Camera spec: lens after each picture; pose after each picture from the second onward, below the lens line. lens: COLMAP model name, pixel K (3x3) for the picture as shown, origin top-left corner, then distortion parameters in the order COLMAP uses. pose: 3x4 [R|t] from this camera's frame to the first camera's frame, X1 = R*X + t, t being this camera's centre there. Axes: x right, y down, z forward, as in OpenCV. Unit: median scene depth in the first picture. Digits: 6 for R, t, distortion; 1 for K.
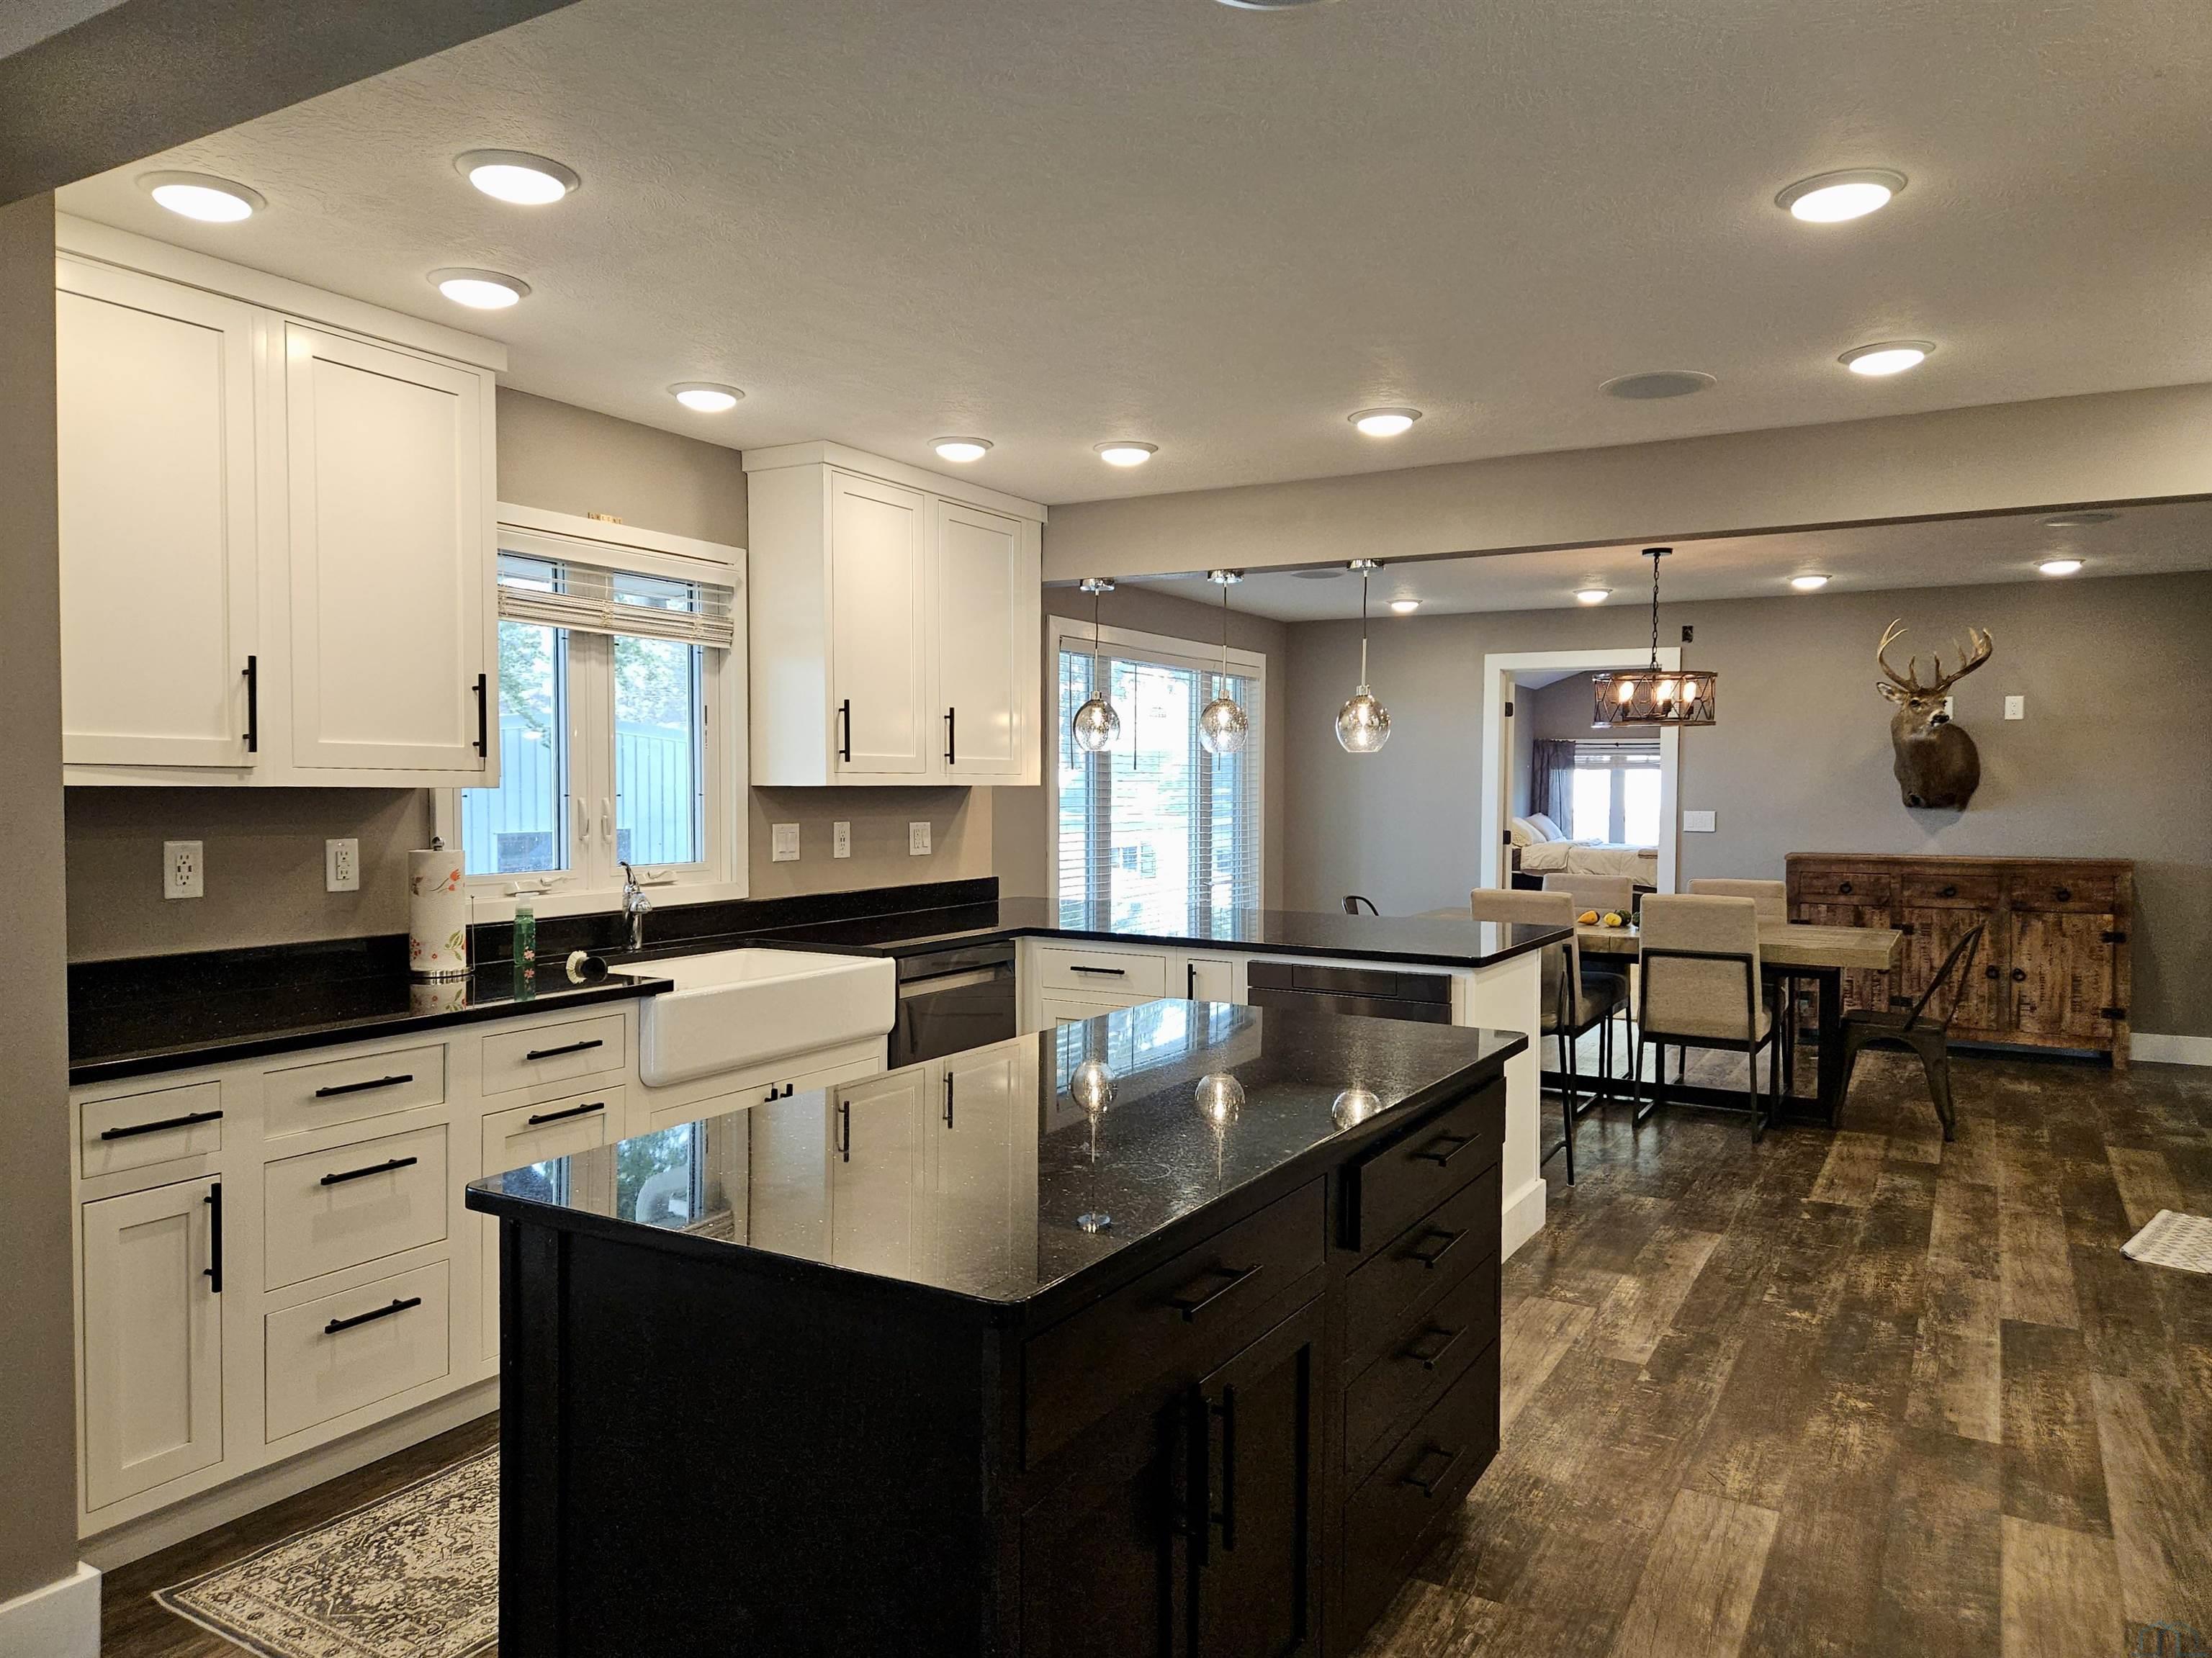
lens RADIAL K [[1490.9, 0, 1106.0], [0, 1490.9, 829.0], [0, 0, 1]] dist [0.001133, 0.000525]
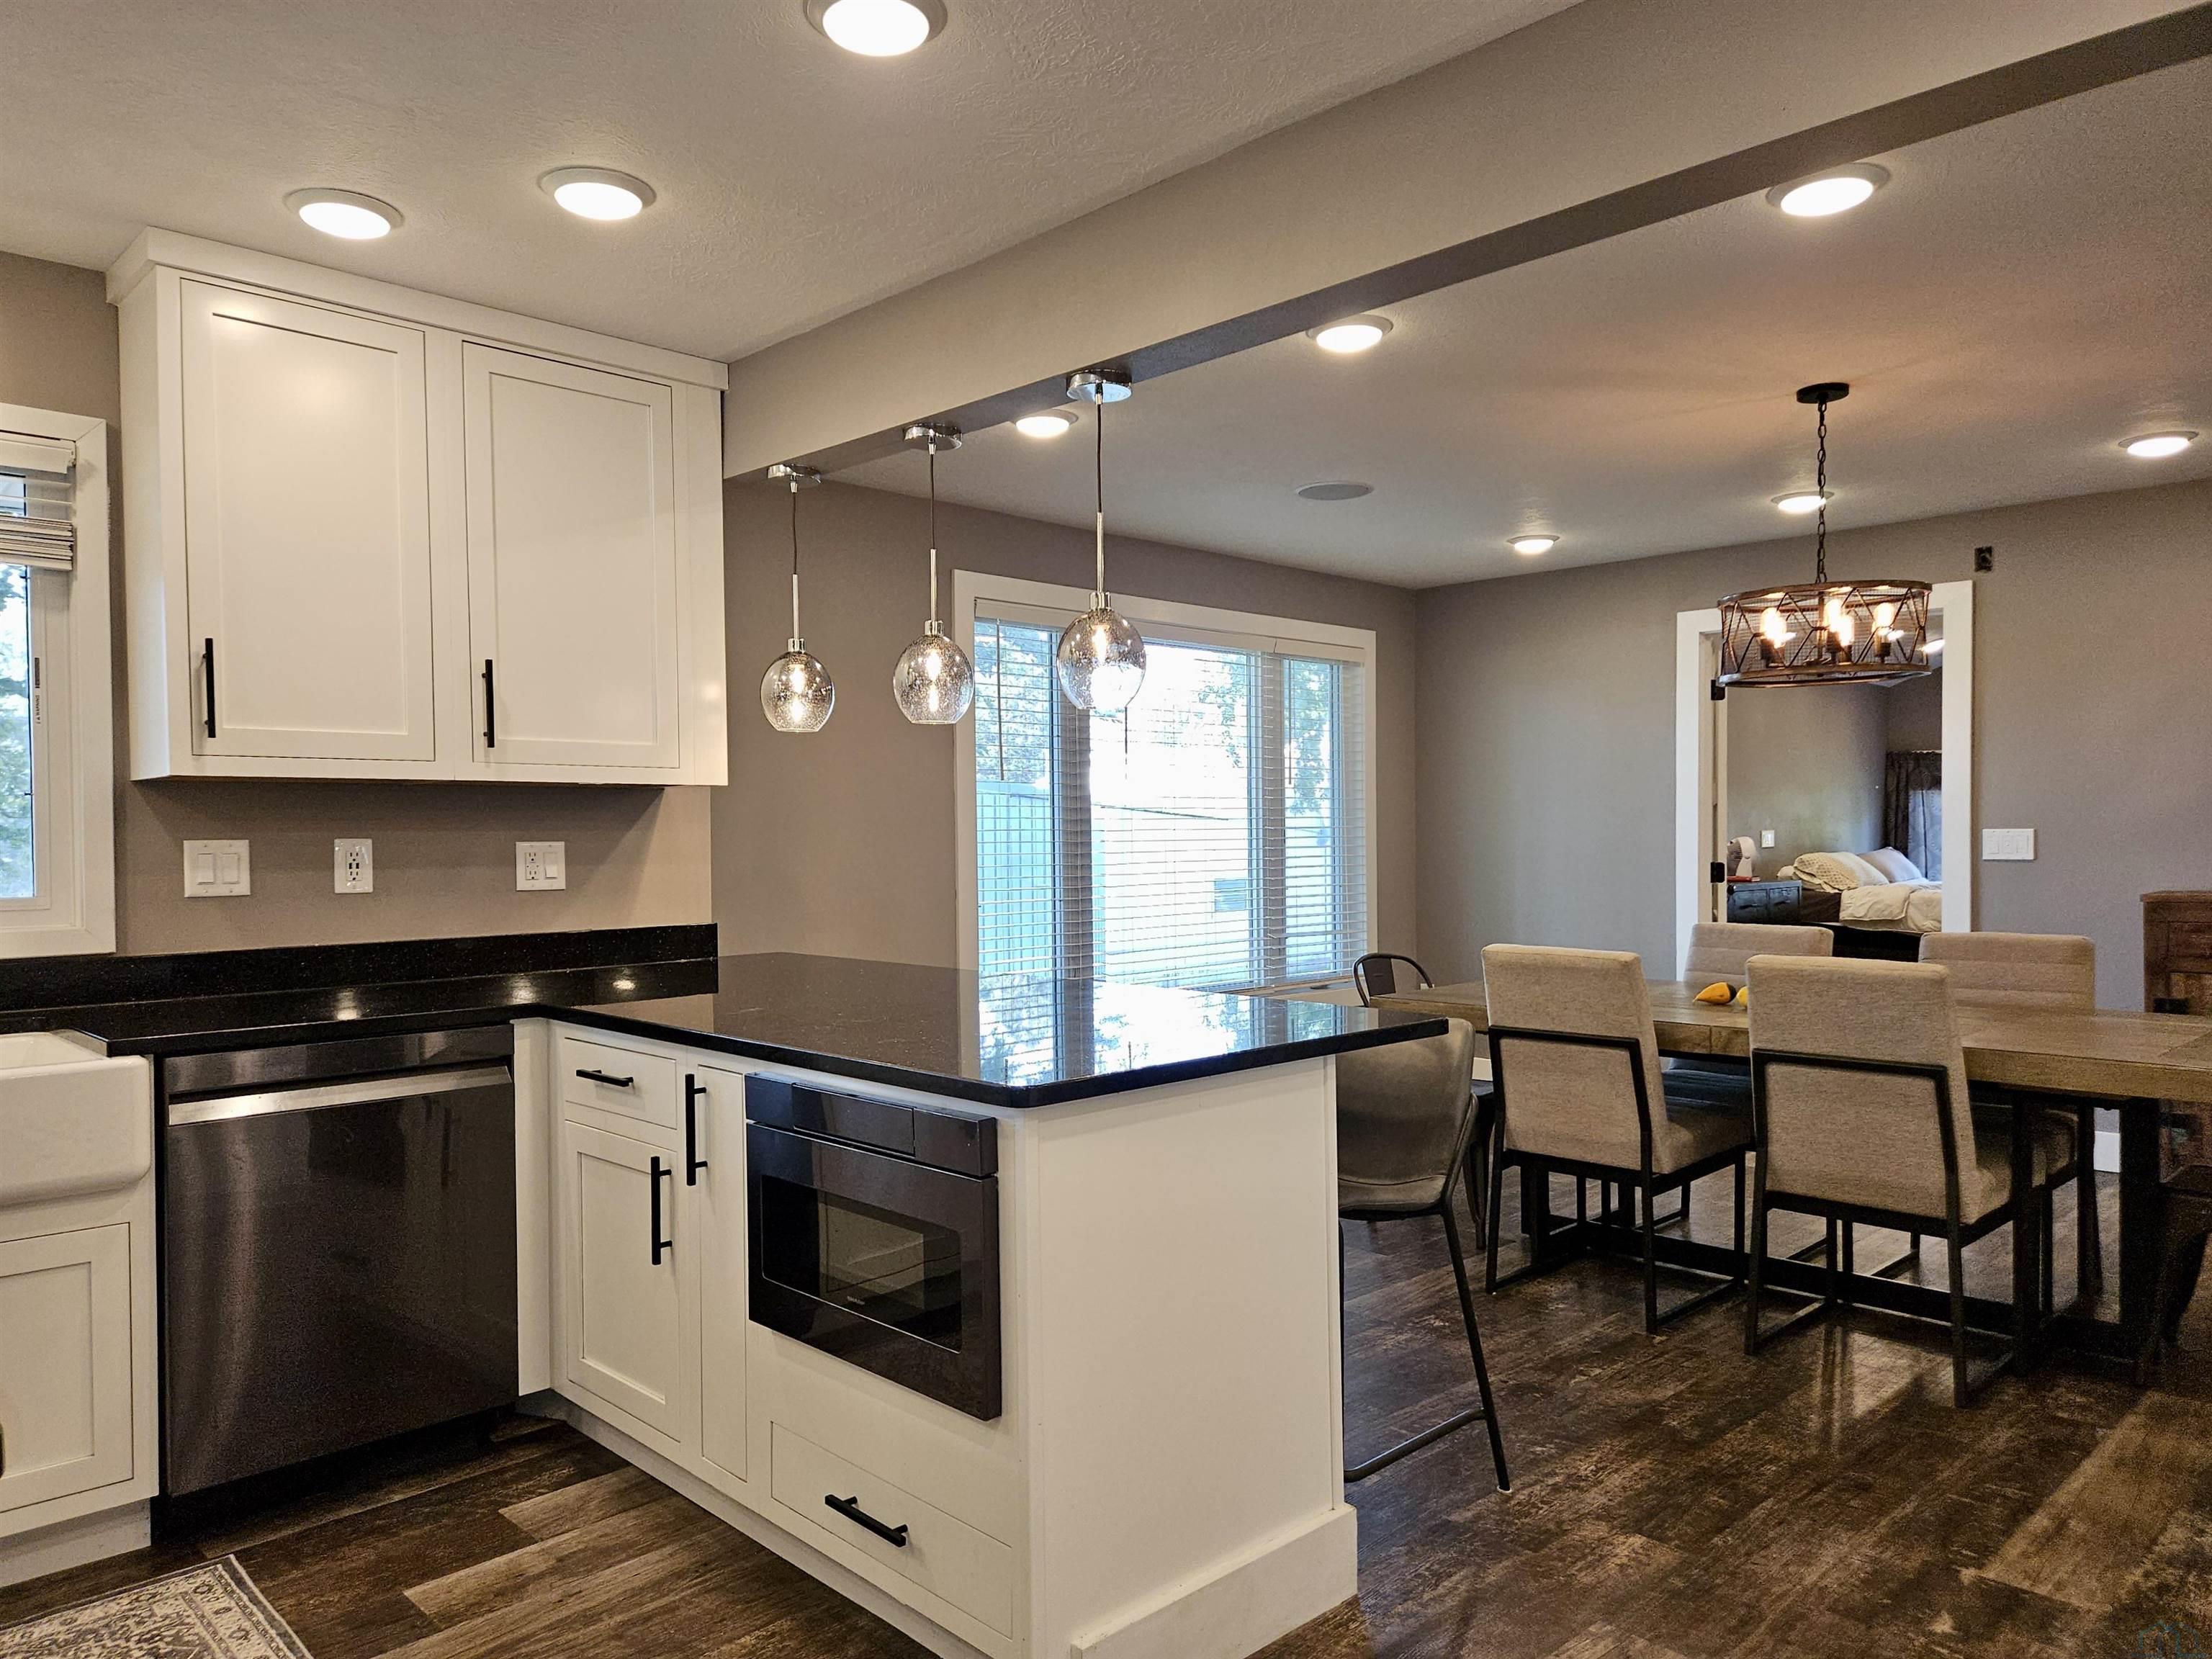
lens RADIAL K [[1514.9, 0, 1110.8], [0, 1514.9, 858.9], [0, 0, 1]] dist [0.054070, -0.044128]
pose [[0.967359, -0.008091, -0.253280, 0.300671], [0.004568, 0.999885, -0.014493, 0.014456], [0.253368, 0.012863, 0.967284, 0.396461]]
